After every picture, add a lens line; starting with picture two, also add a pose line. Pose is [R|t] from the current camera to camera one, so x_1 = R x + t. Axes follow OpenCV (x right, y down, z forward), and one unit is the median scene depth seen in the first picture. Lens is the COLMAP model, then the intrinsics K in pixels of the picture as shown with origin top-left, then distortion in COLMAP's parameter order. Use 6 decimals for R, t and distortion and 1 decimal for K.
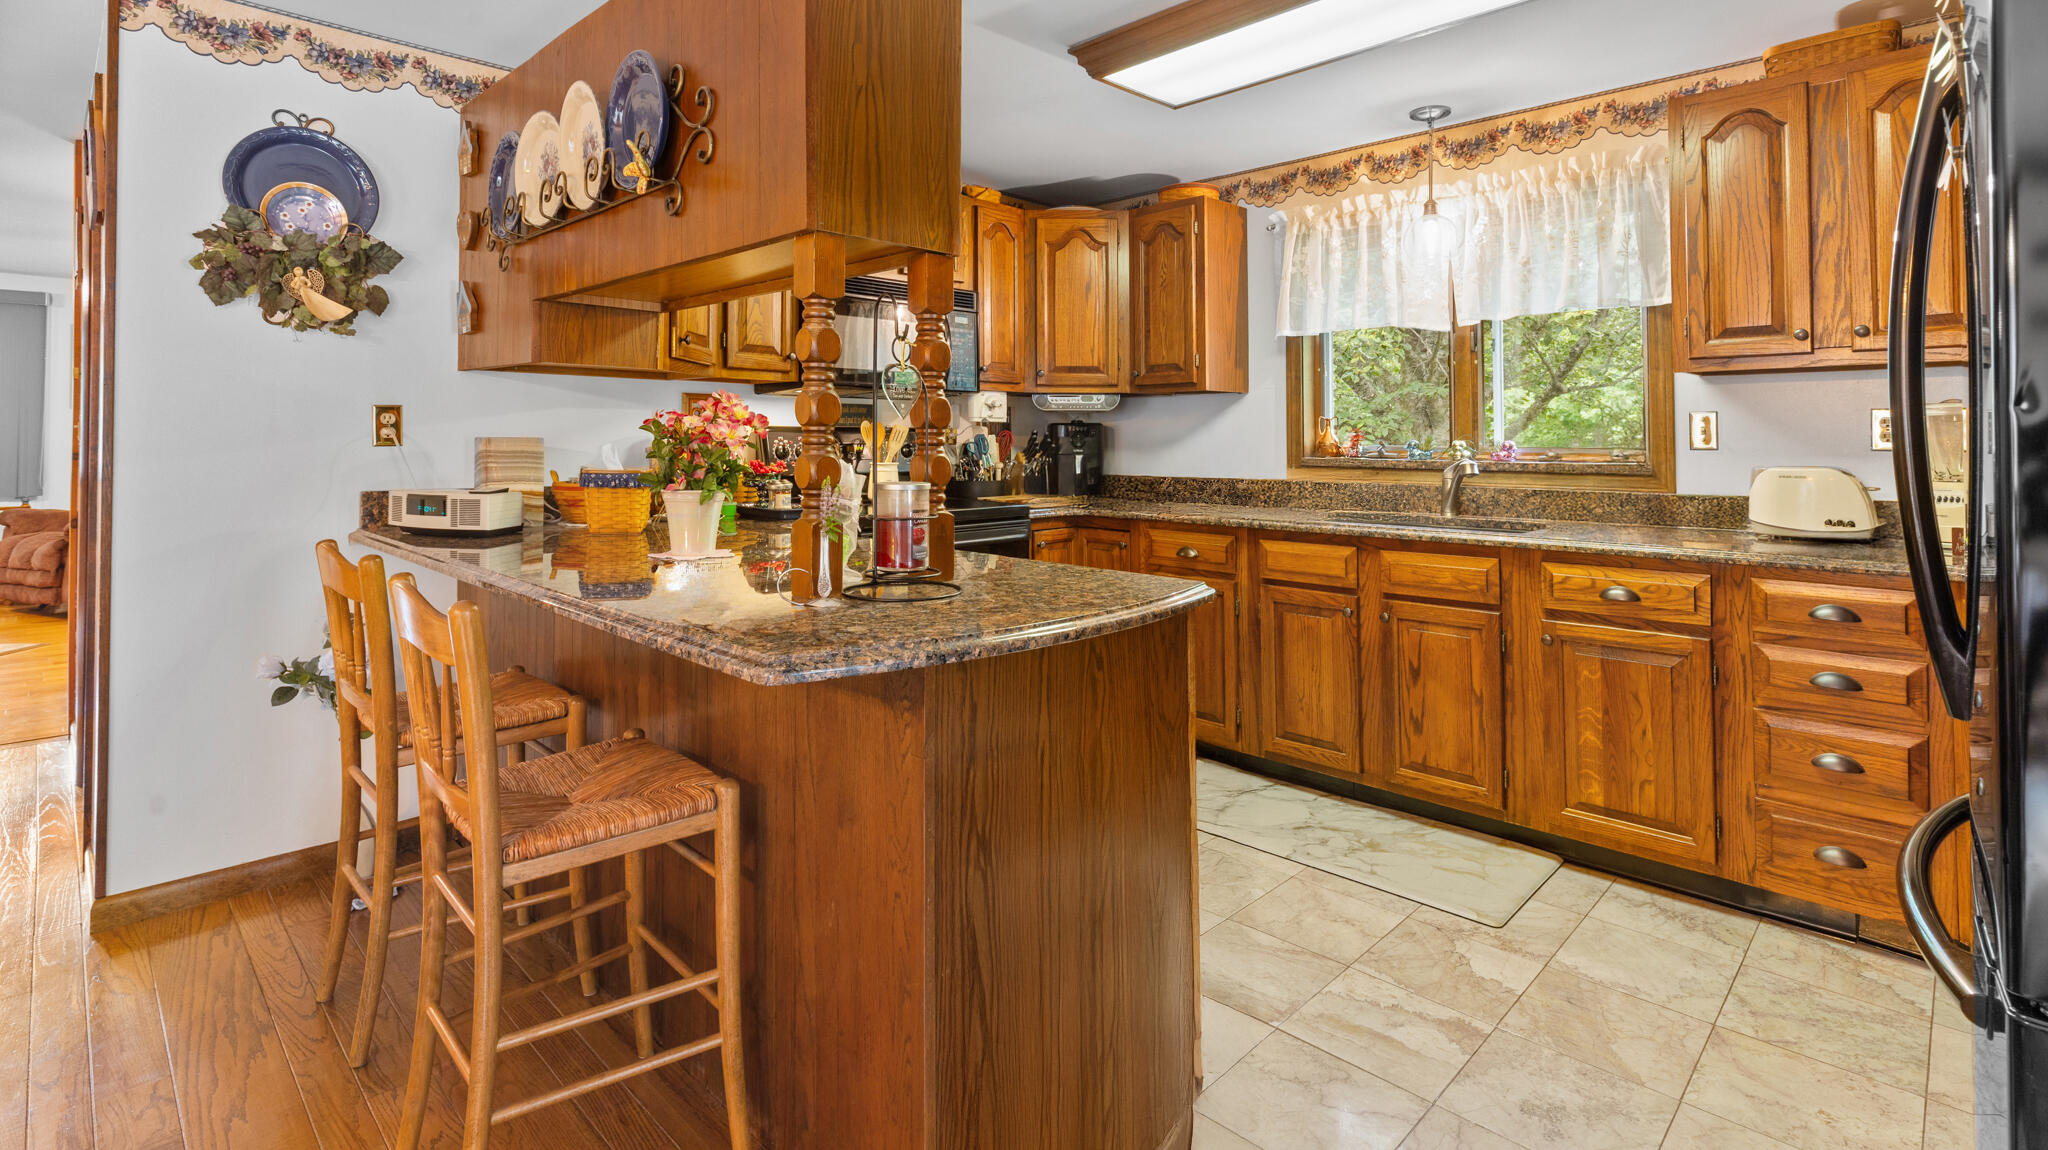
lens RADIAL K [[944.7, 0, 1029.5], [0, 944.7, 429.6], [0, 0, 1]] dist [0.001591, -0.000028]
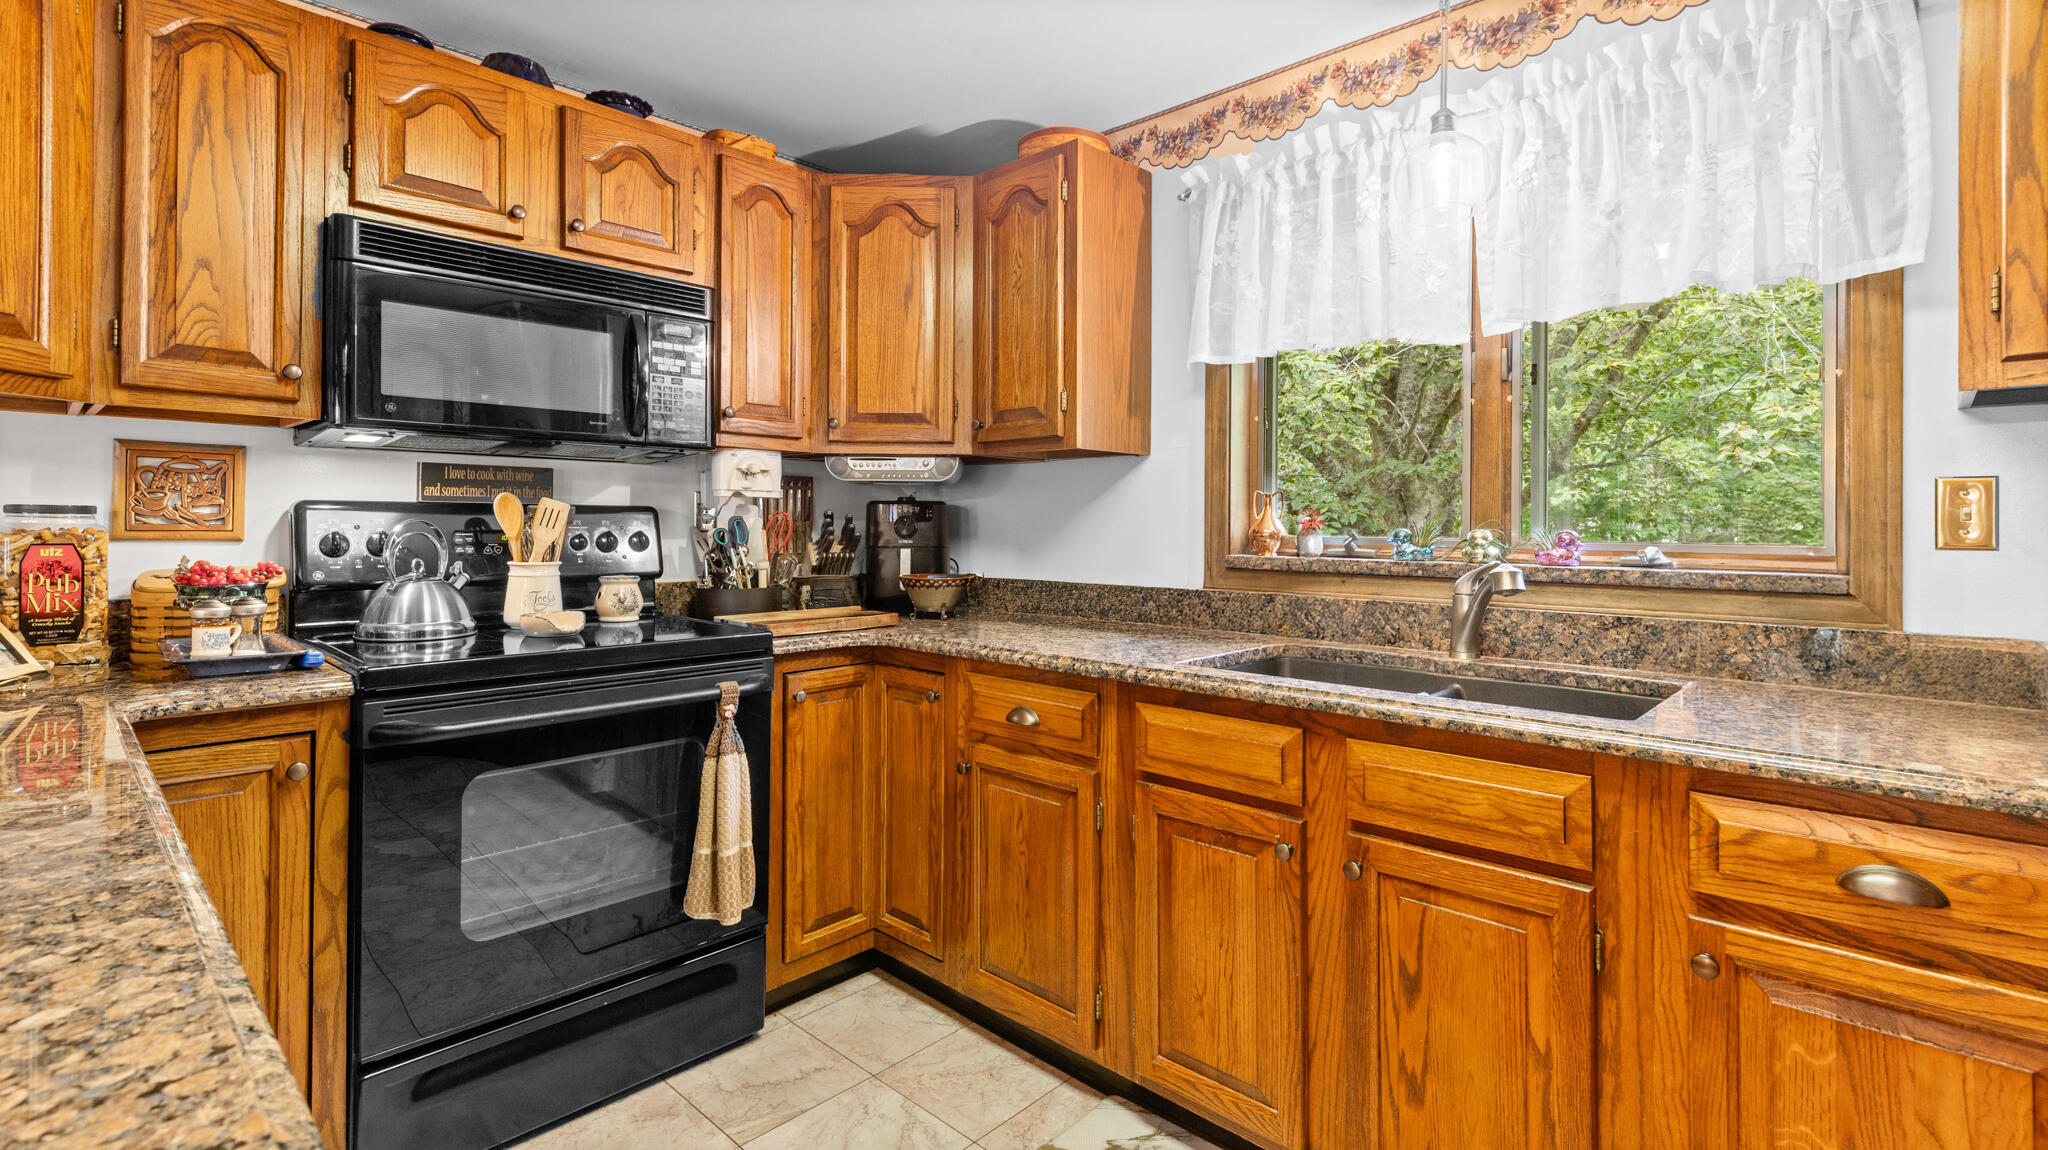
lens RADIAL K [[923.3, 0, 1024.5], [0, 923.3, 545.3], [0, 0, 1]] dist [0.002732, 0.000016]
pose [[0.999799, 0.003610, 0.019700, 0.151382], [-0.004243, 0.999472, 0.032217, 0.003966], [-0.019574, -0.032294, 0.999287, 0.411481]]
